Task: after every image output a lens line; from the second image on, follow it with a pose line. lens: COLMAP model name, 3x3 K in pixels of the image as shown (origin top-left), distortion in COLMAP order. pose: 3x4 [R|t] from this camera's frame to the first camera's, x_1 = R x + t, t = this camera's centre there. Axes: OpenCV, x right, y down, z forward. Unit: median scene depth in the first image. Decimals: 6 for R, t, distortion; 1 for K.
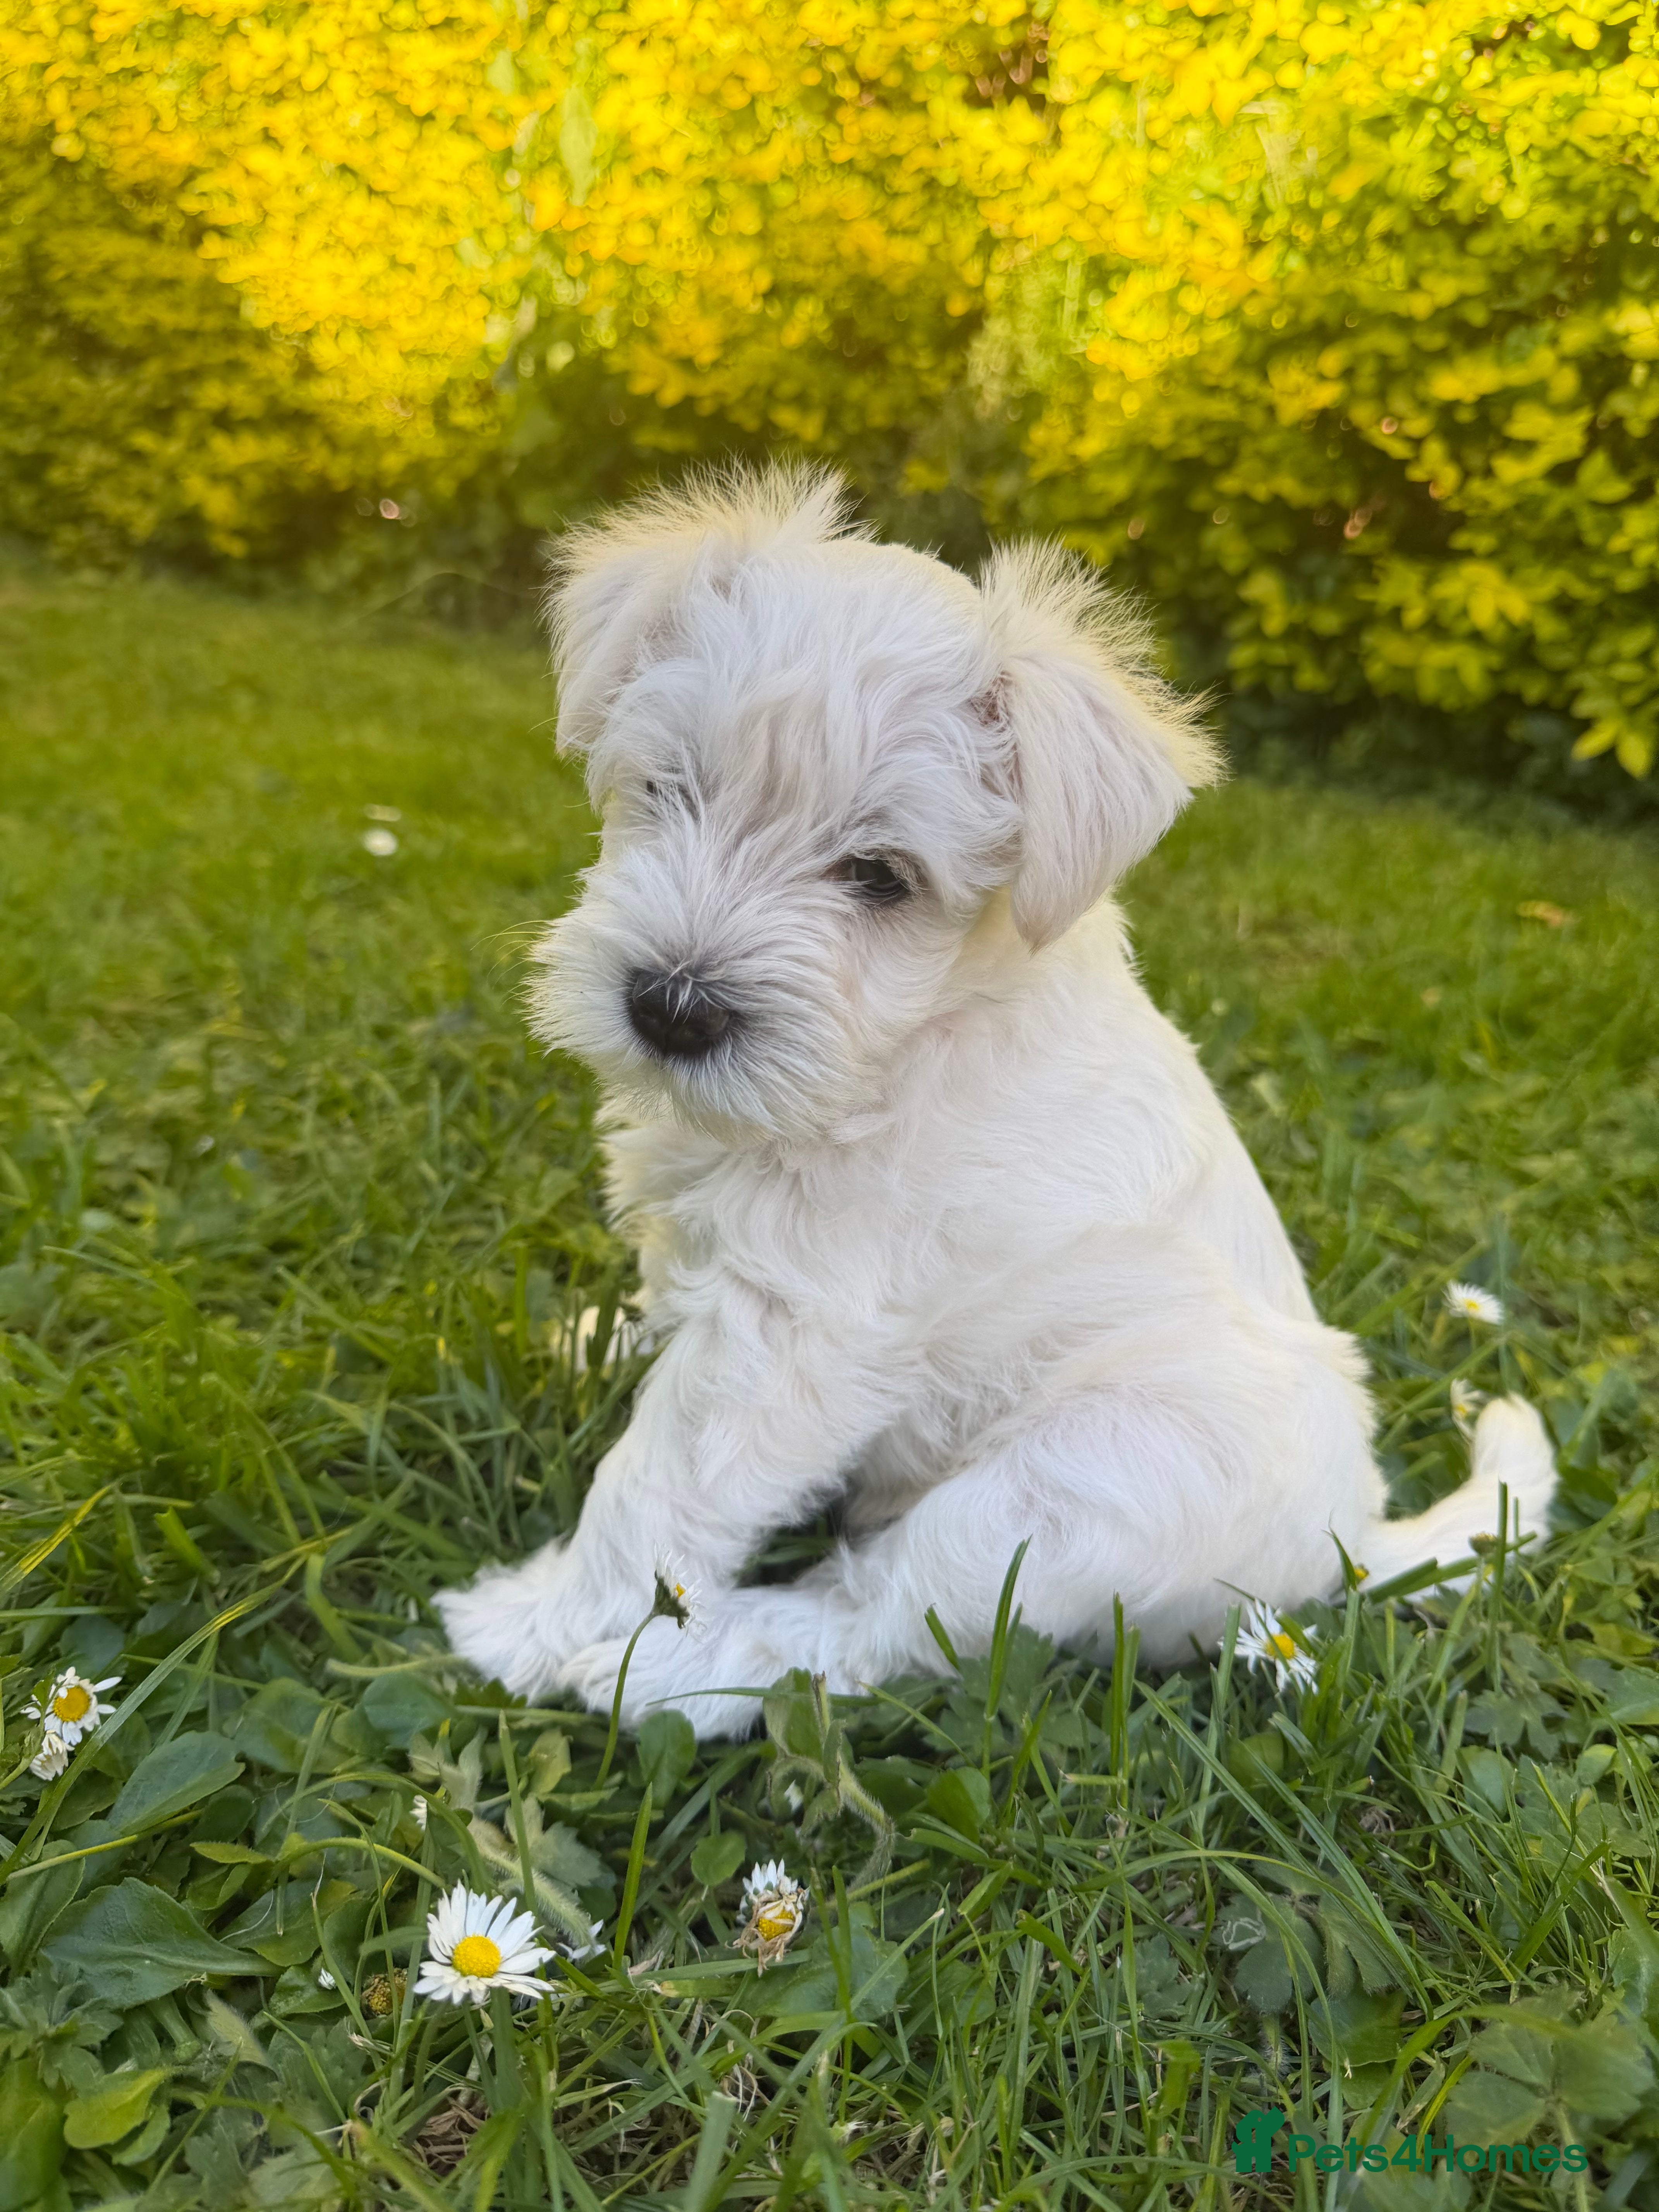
lens RADIAL K [[1623.5, 0, 820.2], [0, 1623.5, 1097.6], [0, 0, 1]] dist [-0.029712, 0.004830]
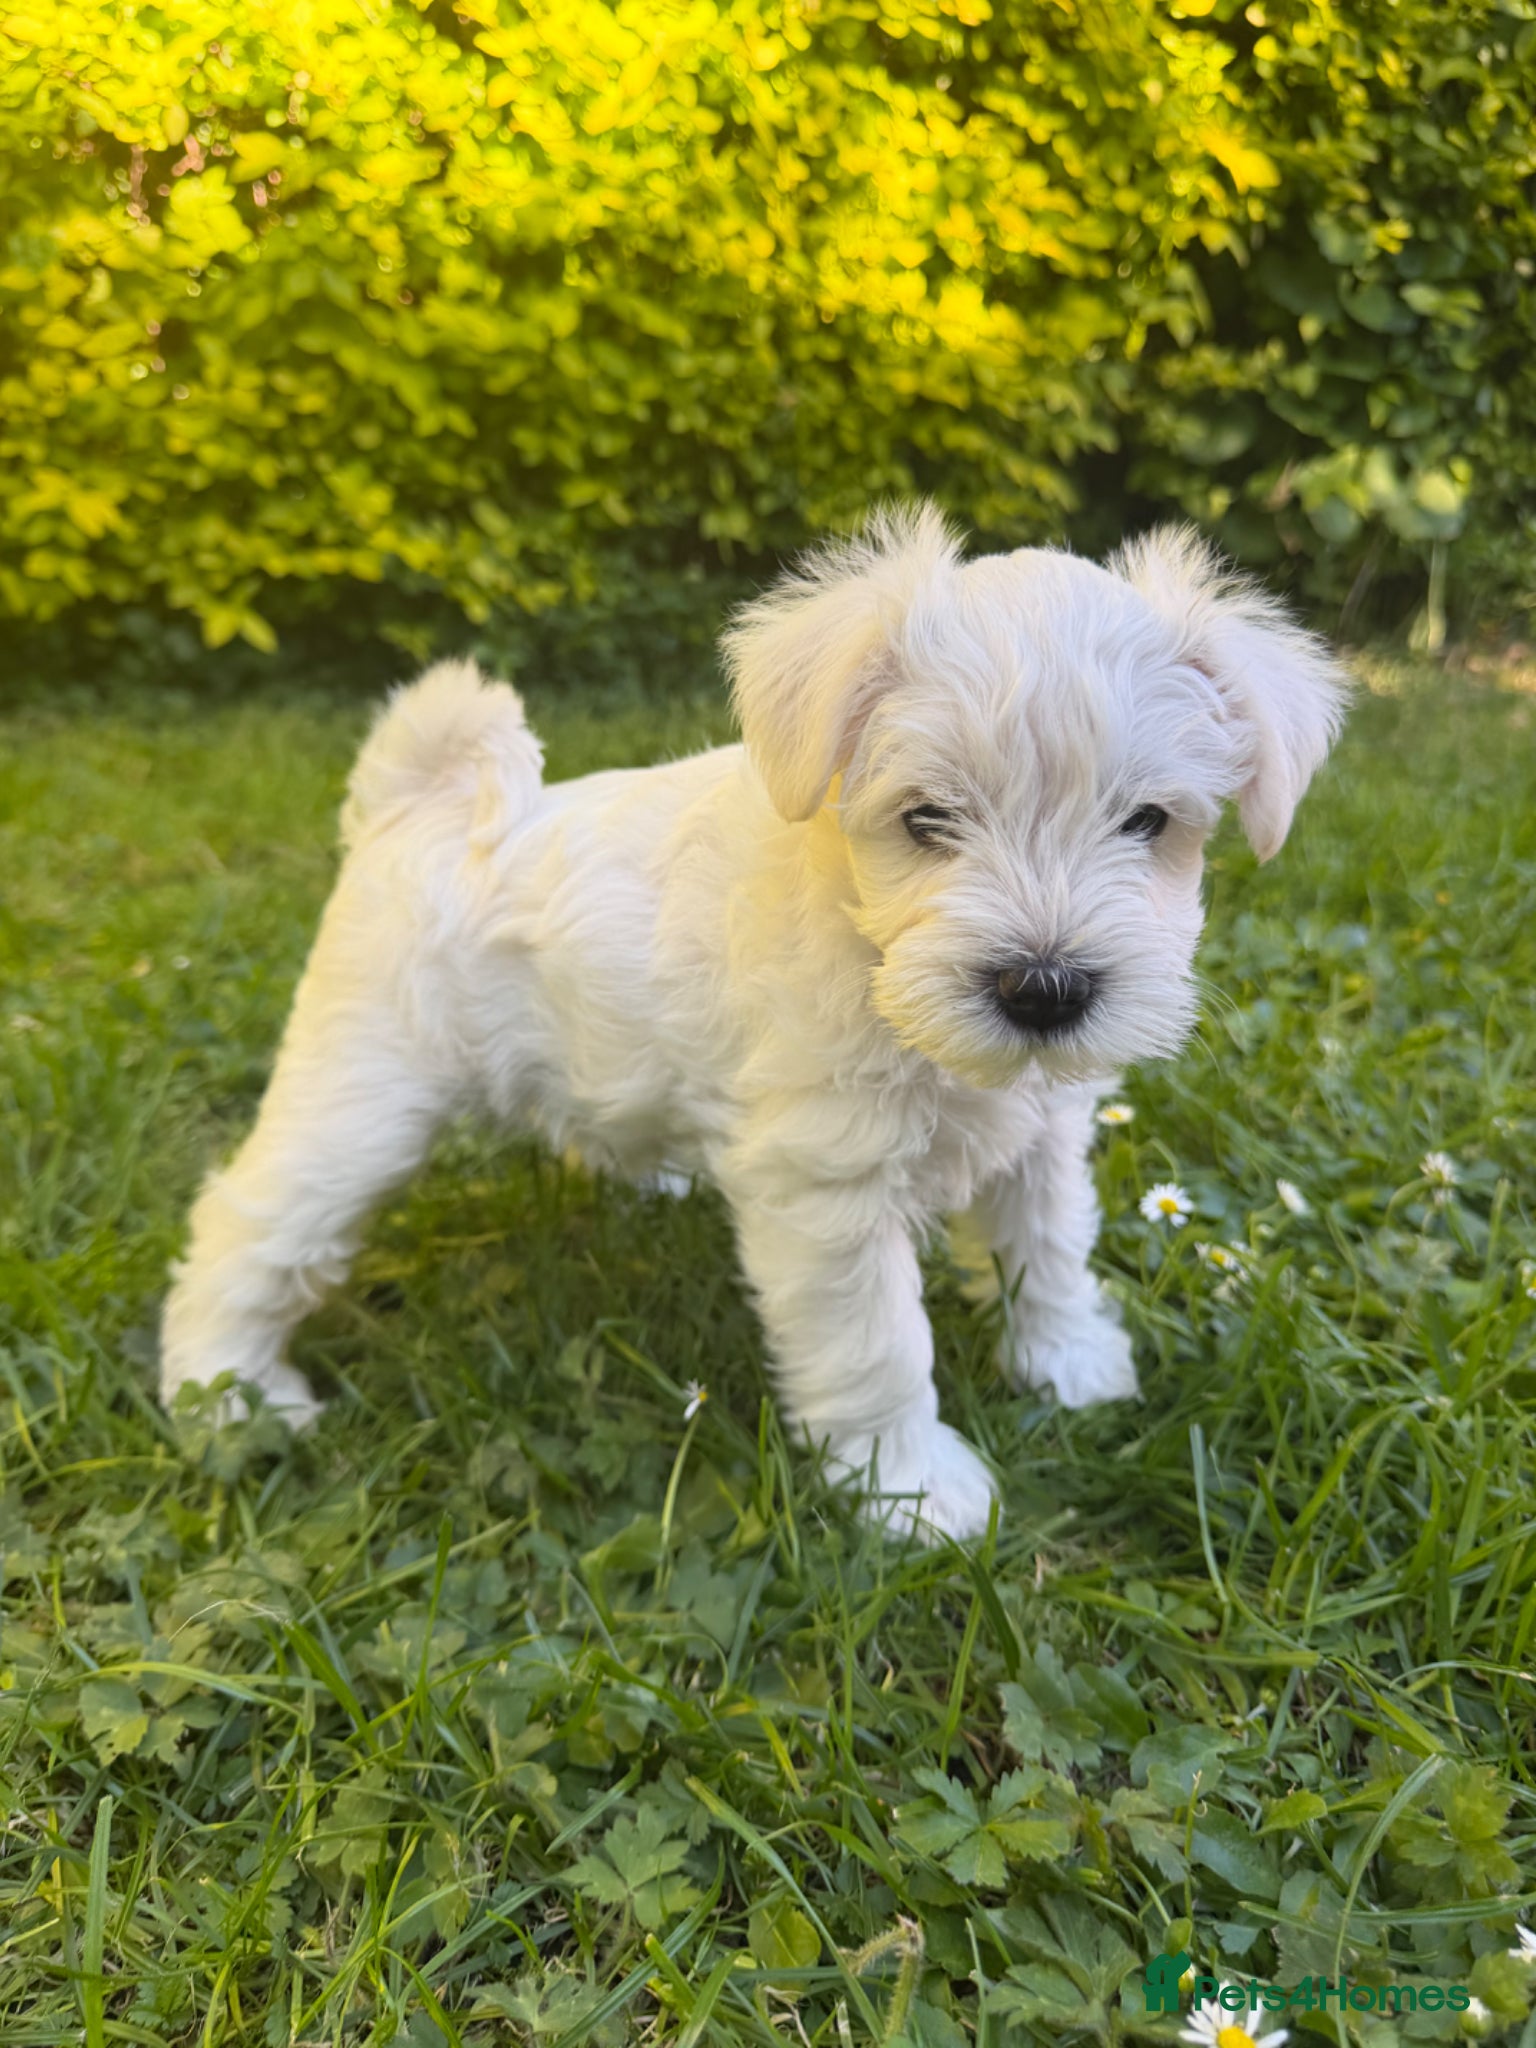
lens RADIAL K [[1531.9, 0, 797.0], [0, 1531.9, 1014.7], [0, 0, 1]] dist [-0.031343, 0.004578]
pose [[0.374925, -0.363440, 0.852844, -0.294560], [0.305295, 0.917038, 0.256584, -0.105728], [-0.875343, 0.164169, 0.454778, 0.194207]]
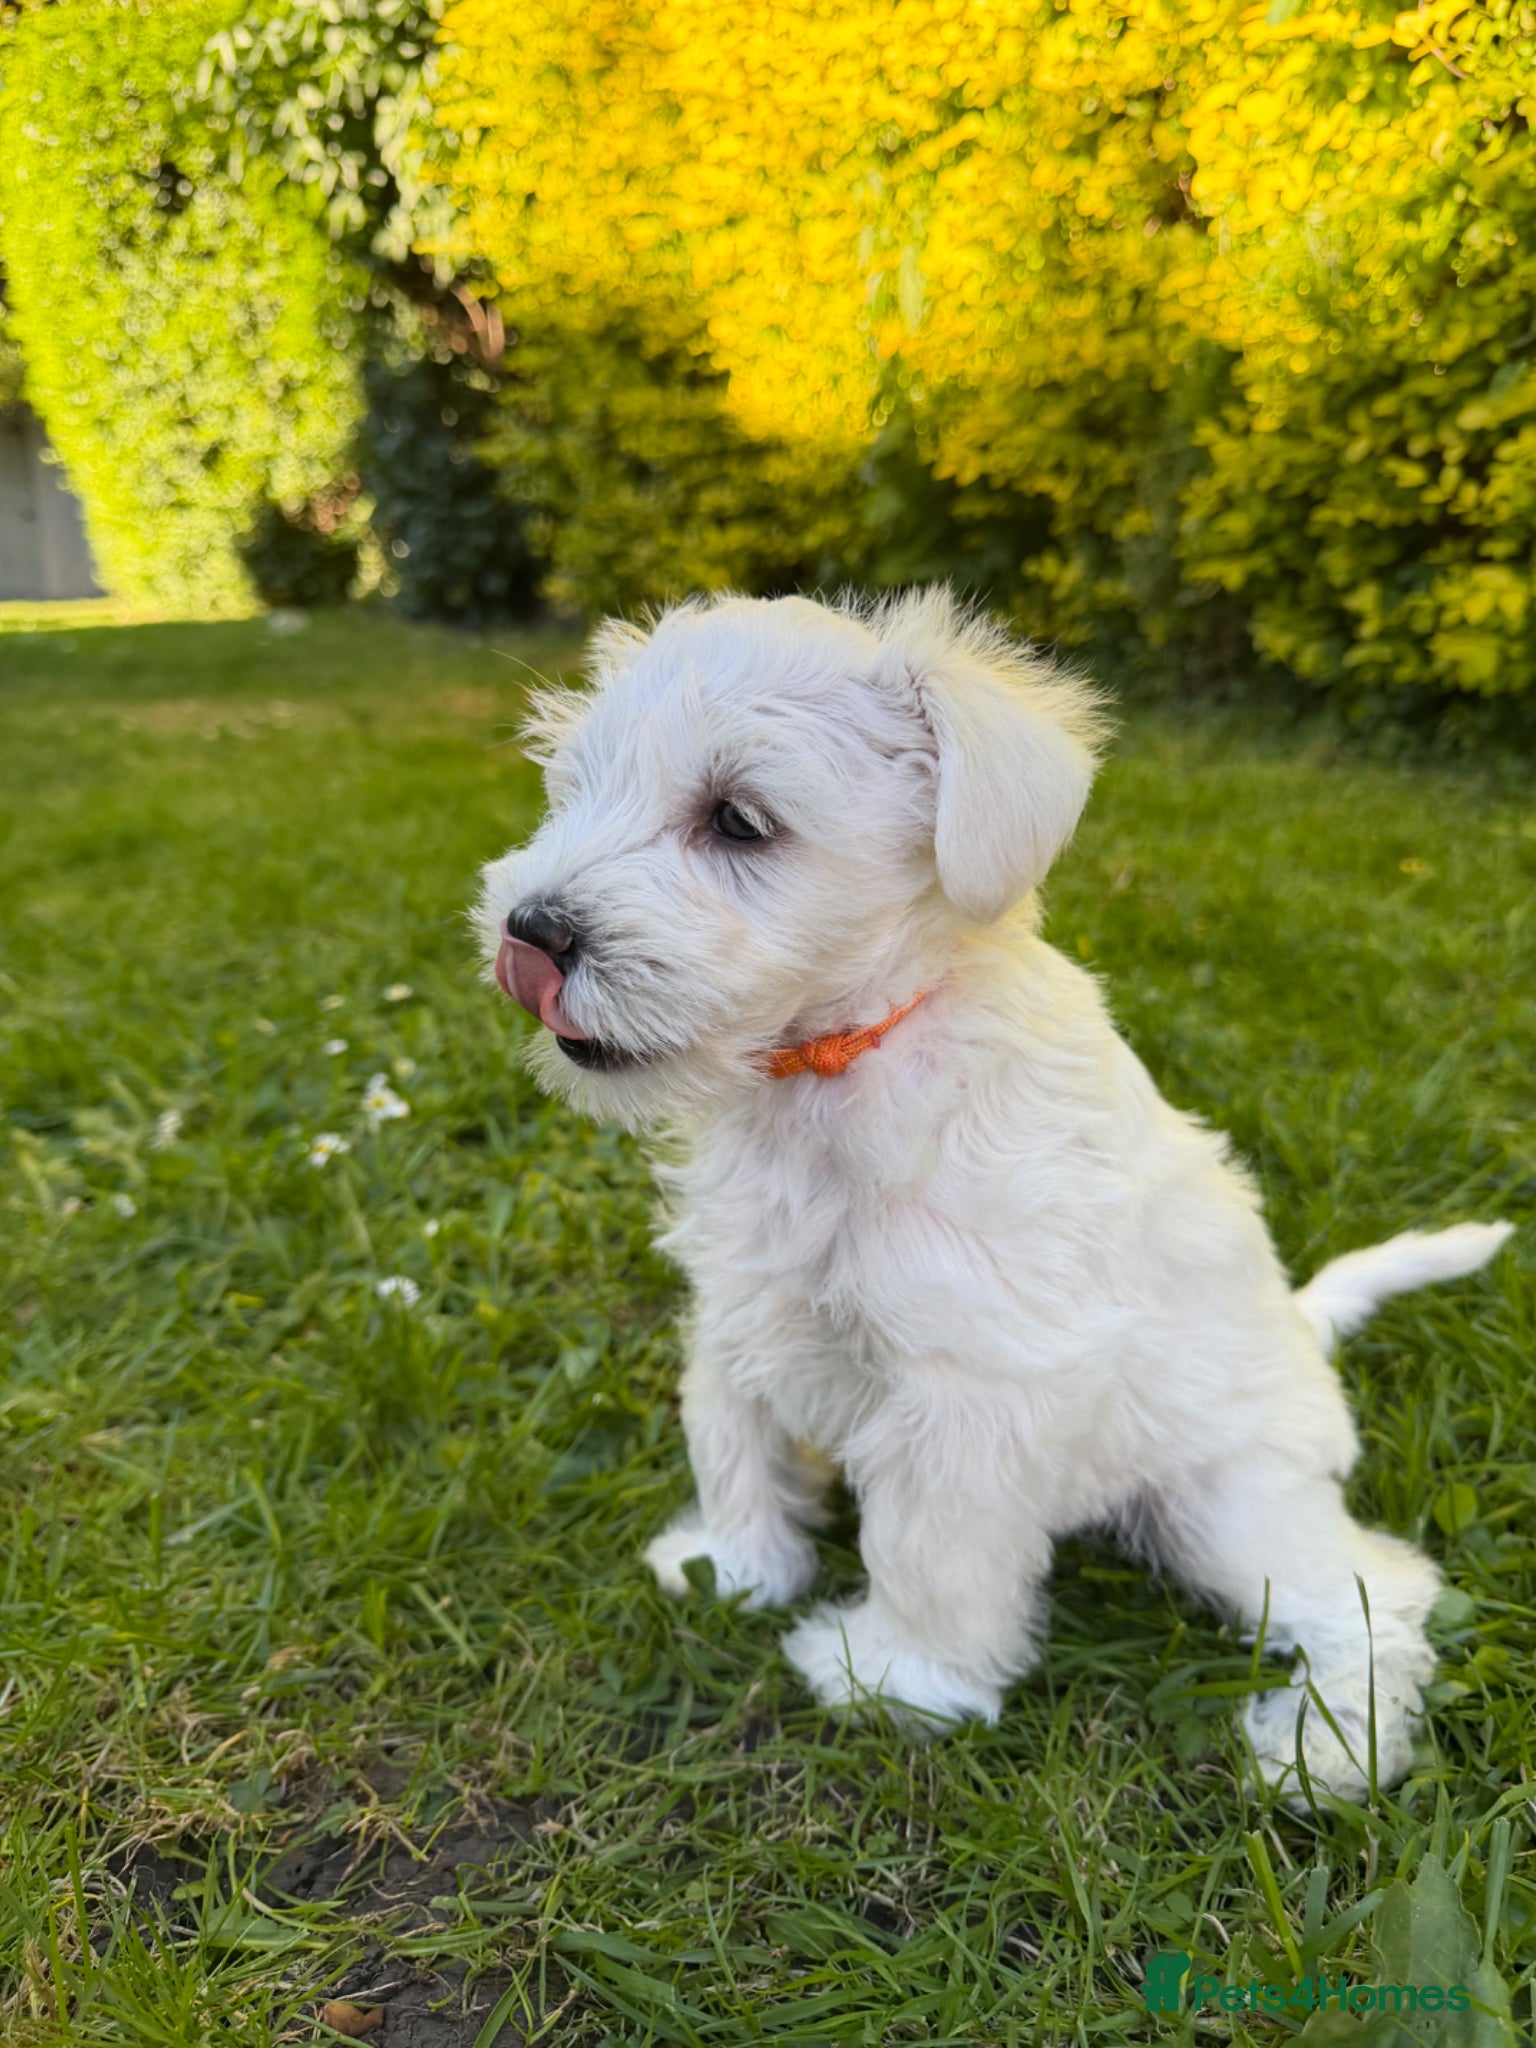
lens RADIAL K [[1531.9, 0, 748.2], [0, 1531.9, 1024.5], [0, 0, 1]] dist [-0.031343, 0.004578]
pose [[0.897652, 0.035161, -0.439300, 0.364783], [-0.051724, 0.998328, -0.025787, 0.040287], [0.437659, 0.045870, 0.897970, -0.157156]]
